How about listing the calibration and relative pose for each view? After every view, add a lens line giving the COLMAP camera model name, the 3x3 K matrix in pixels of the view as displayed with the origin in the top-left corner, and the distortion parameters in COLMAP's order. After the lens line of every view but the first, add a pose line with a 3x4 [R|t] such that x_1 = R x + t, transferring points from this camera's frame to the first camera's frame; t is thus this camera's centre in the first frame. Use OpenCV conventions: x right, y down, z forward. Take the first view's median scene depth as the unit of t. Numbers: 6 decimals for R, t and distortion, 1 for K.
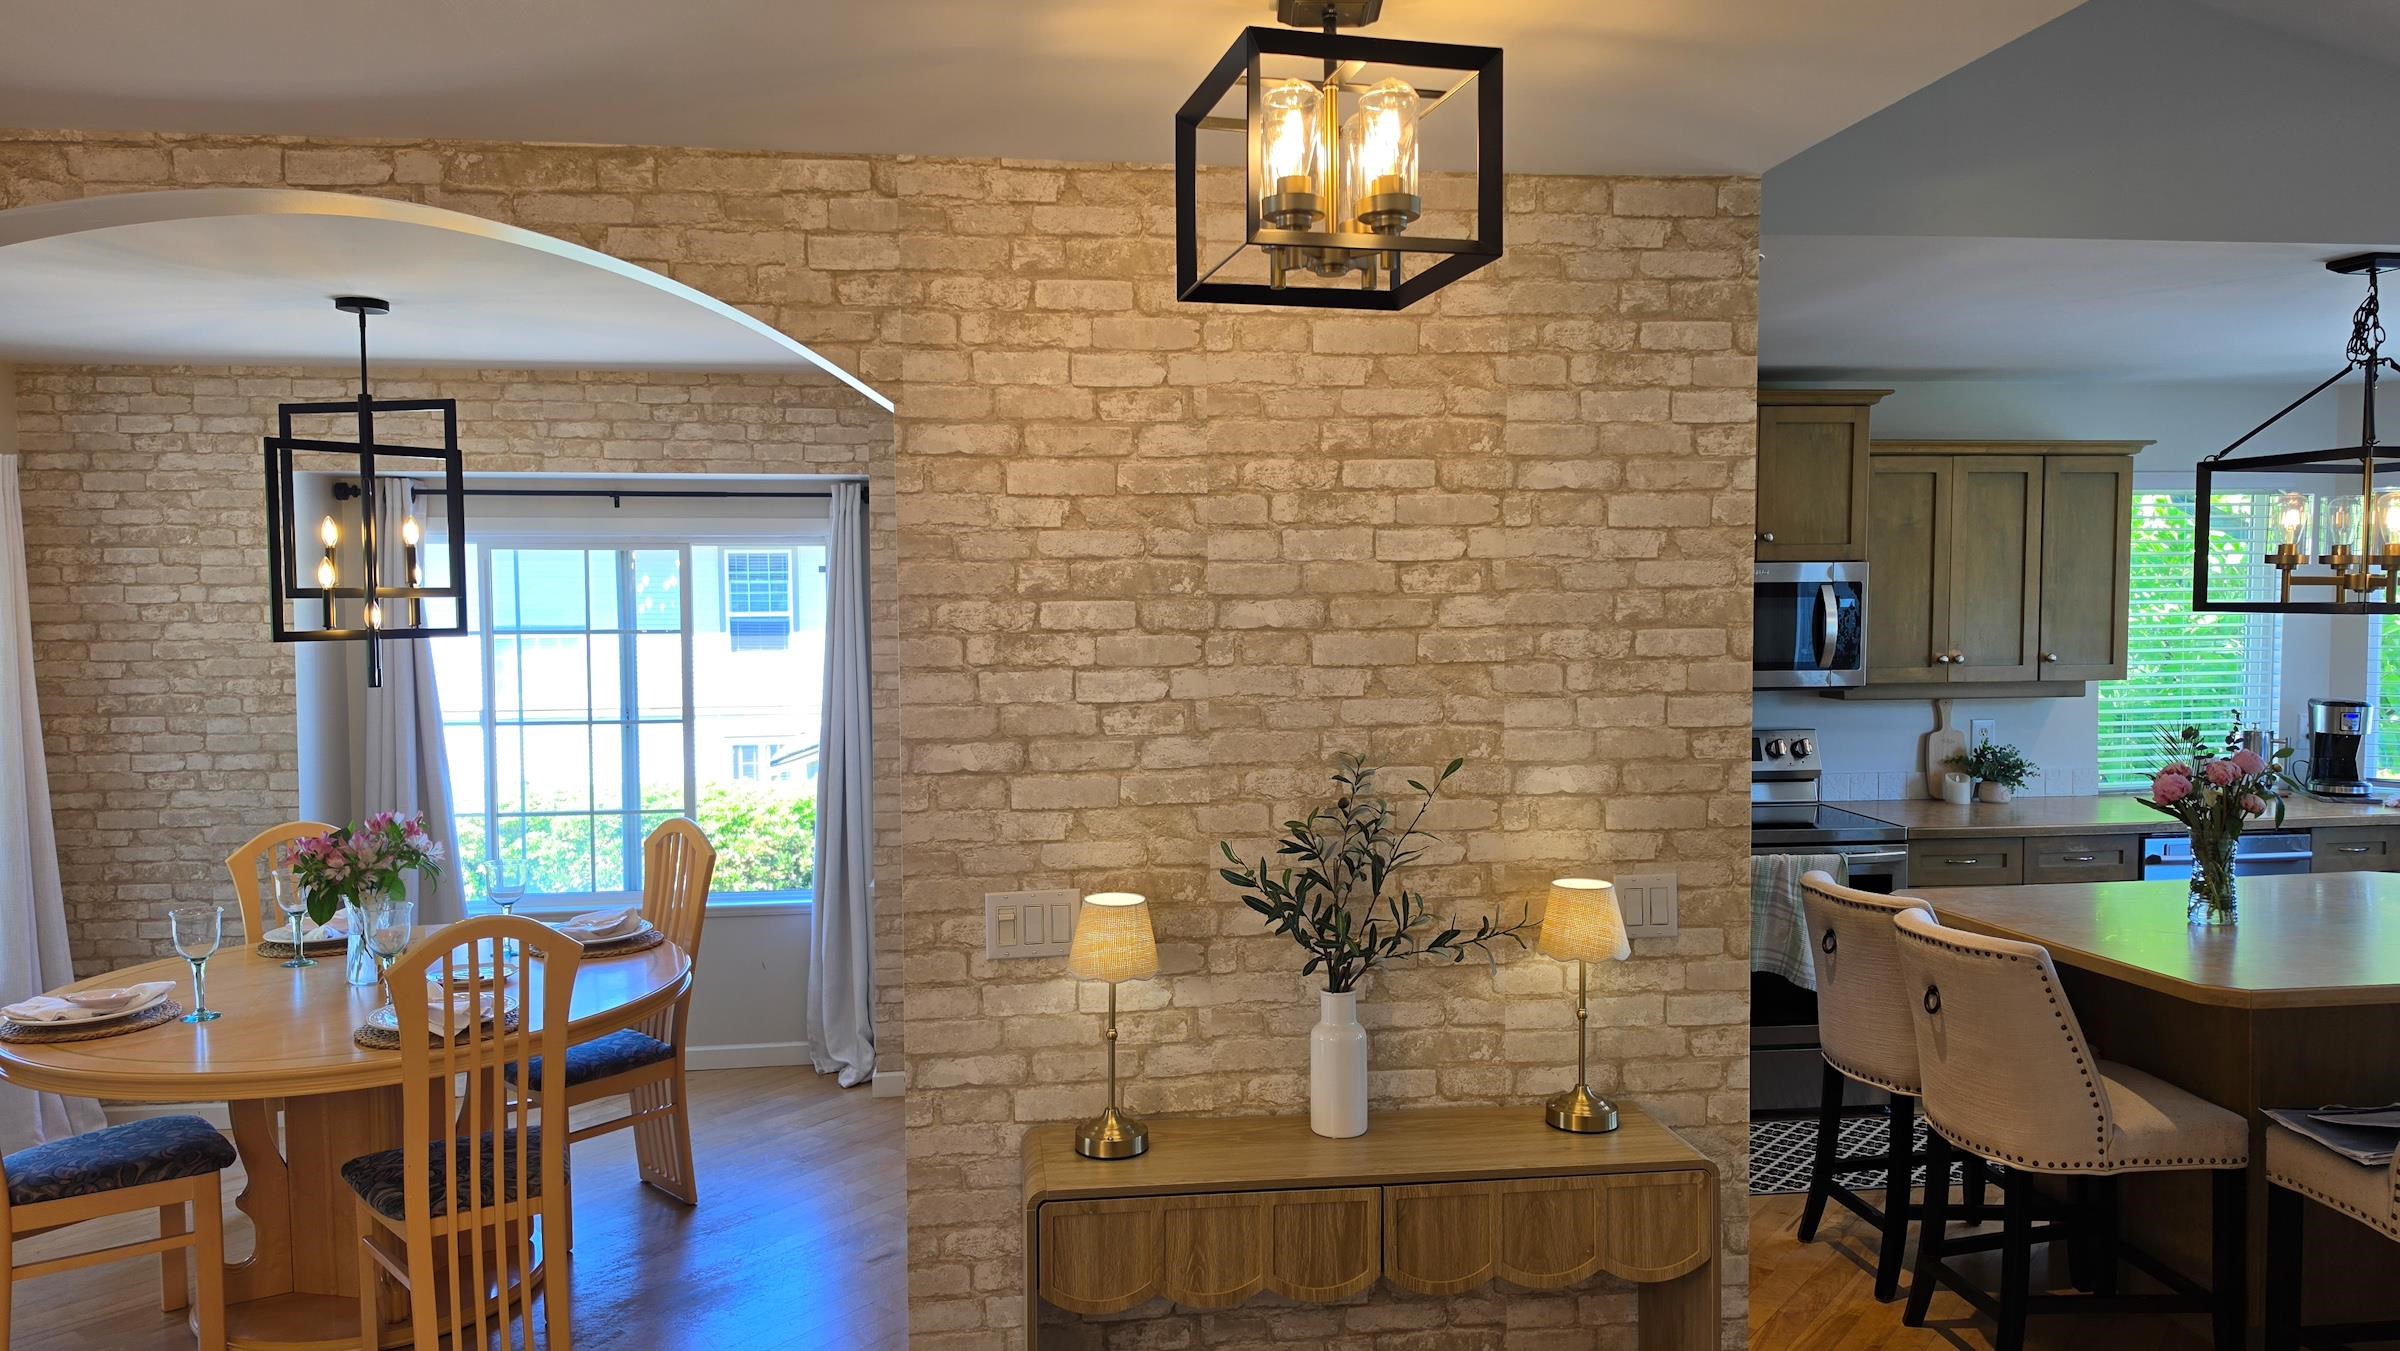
lens RADIAL K [[1680.7, 0, 1214.0], [0, 1680.7, 677.3], [0, 0, 1]] dist [0.073660, -0.089717]
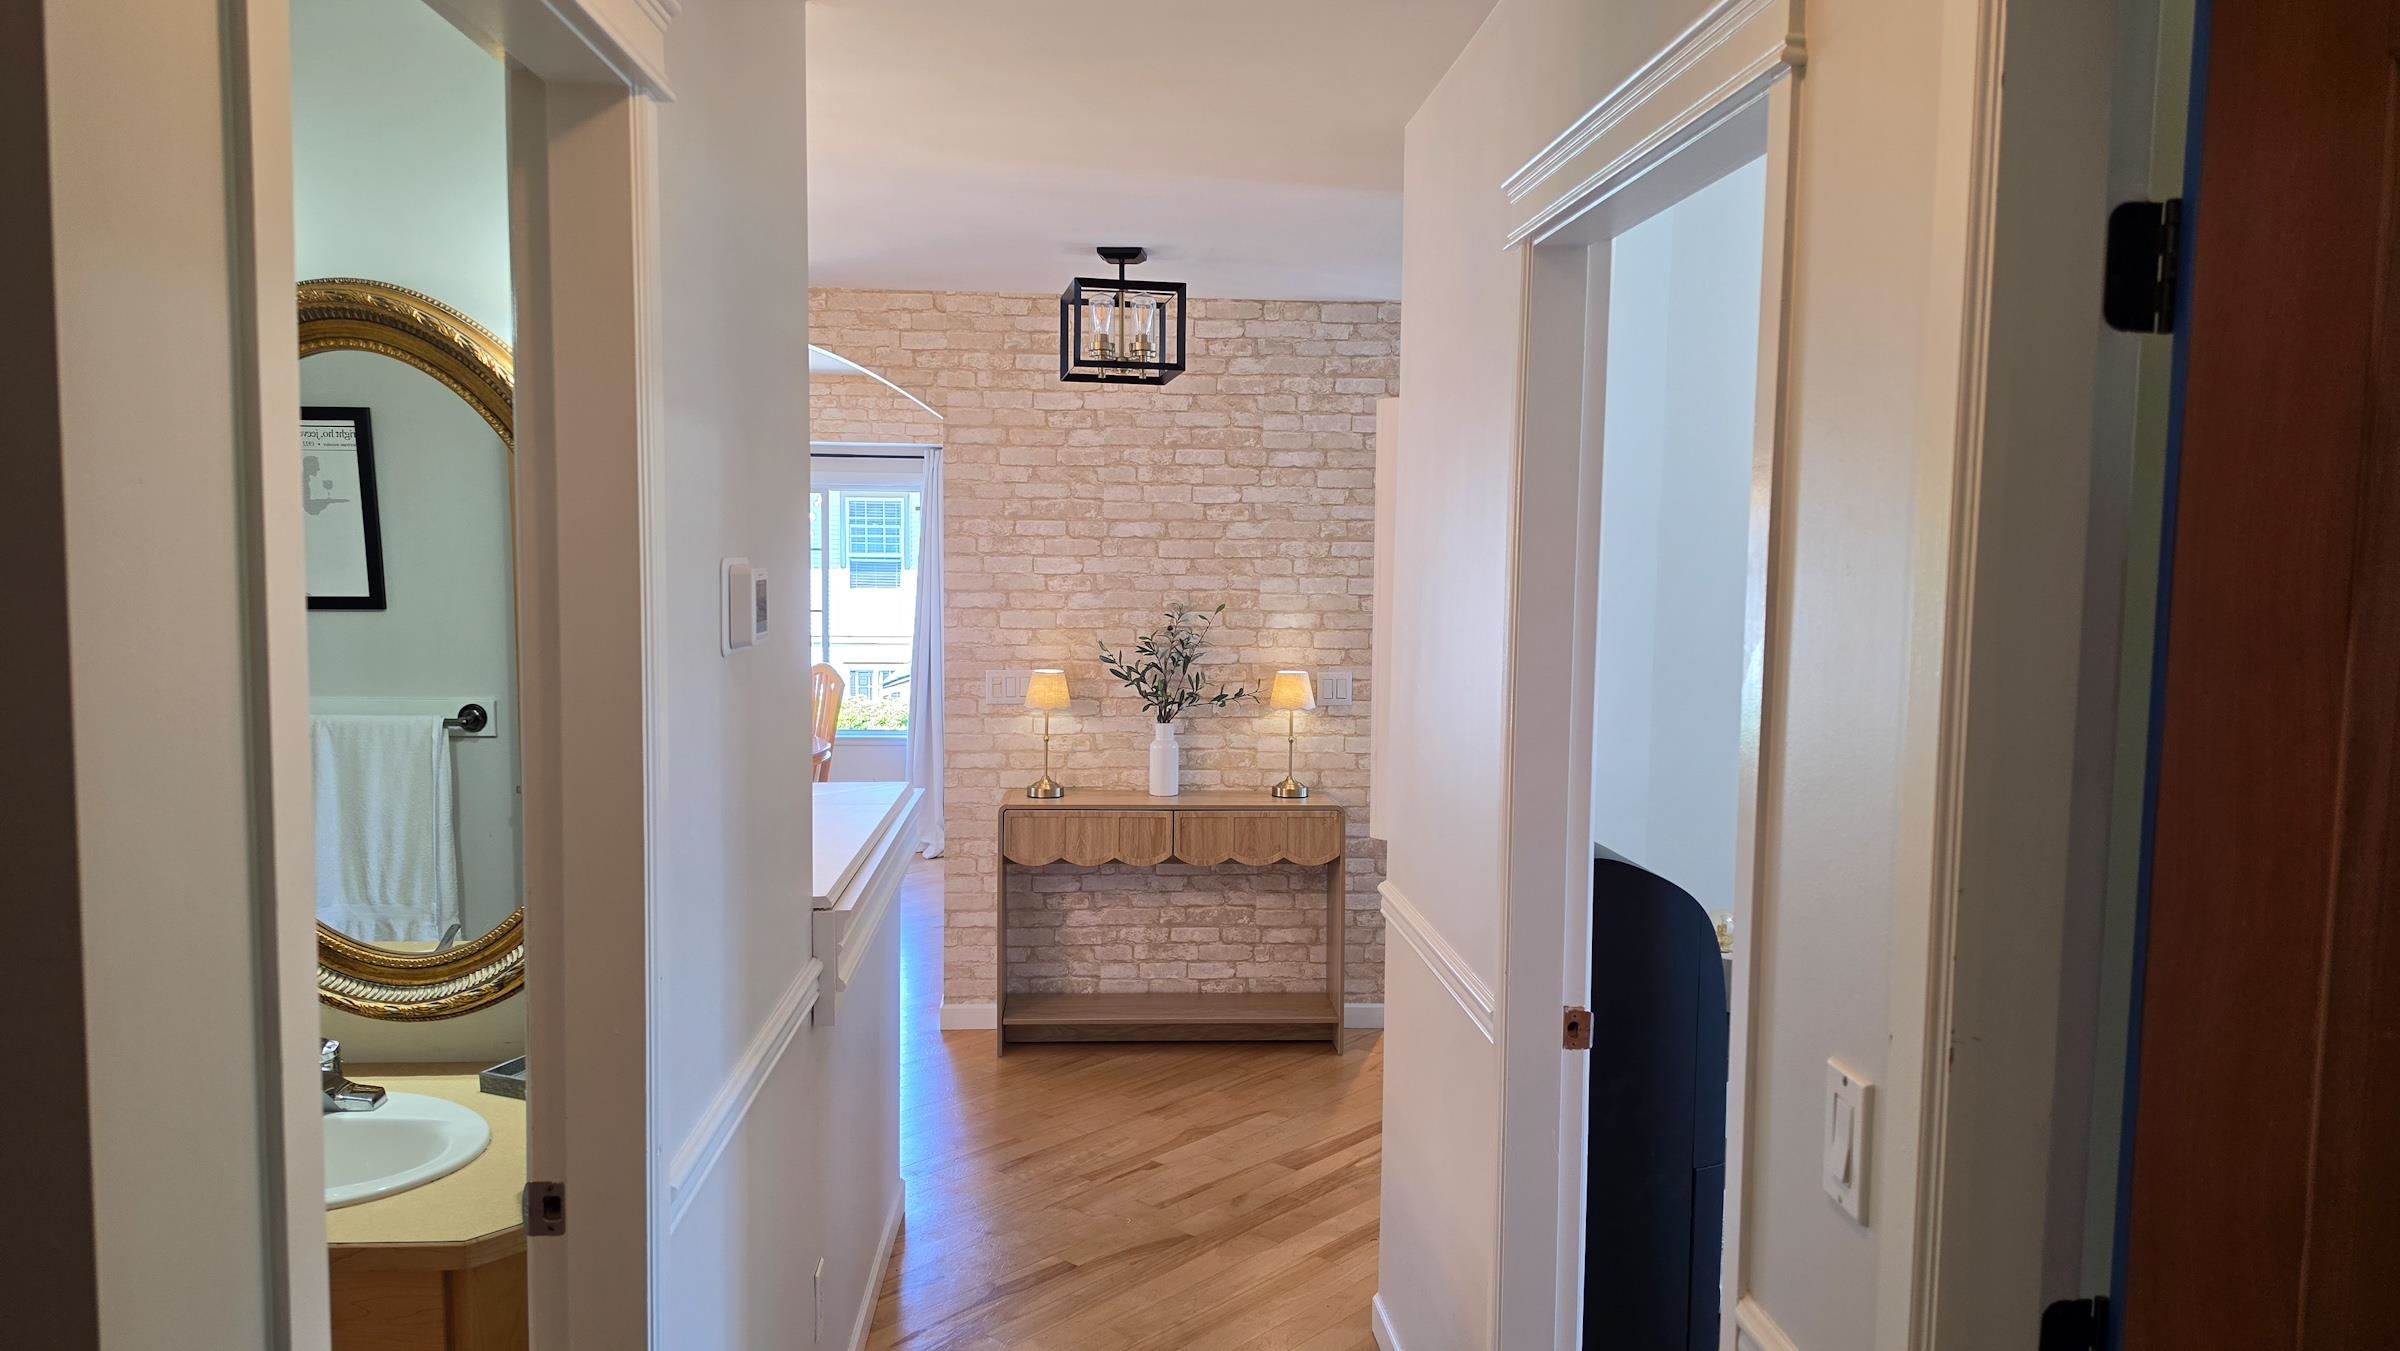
lens RADIAL K [[1680.7, 0, 1217.0], [0, 1680.7, 693.3], [0, 0, 1]] dist [0.073660, -0.089717]
pose [[0.997812, 0.023938, -0.061624, 0.247615], [-0.021741, 0.999112, 0.036084, 0.077628], [0.062433, -0.034665, 0.997447, -0.913496]]
